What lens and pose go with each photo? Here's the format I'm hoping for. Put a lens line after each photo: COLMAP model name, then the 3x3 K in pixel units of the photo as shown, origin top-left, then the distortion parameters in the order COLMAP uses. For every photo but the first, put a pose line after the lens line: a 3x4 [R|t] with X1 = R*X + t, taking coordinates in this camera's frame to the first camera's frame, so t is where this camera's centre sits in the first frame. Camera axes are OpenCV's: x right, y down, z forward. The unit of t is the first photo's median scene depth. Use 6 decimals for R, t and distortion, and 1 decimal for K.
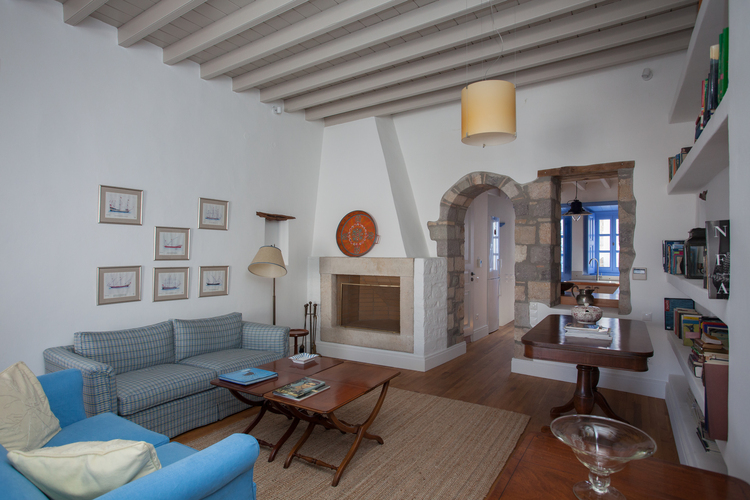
lens RADIAL K [[405.6, 0, 374.5], [0, 405.6, 247.3], [0, 0, 1]] dist [-0.047110, -0.000220]
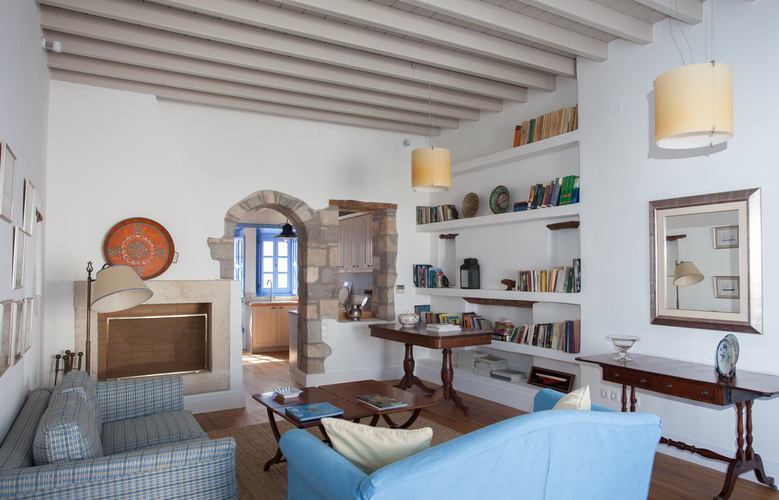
lens RADIAL K [[521.0, 0, 389.0], [0, 521.0, 254.1], [0, 0, 1]] dist [-0.040903, -0.001226]
pose [[0.464939, 0.029625, 0.884847, -0.751387], [-0.006315, 0.999526, -0.030146, 0.001408], [-0.885320, 0.008428, 0.464905, 0.180141]]
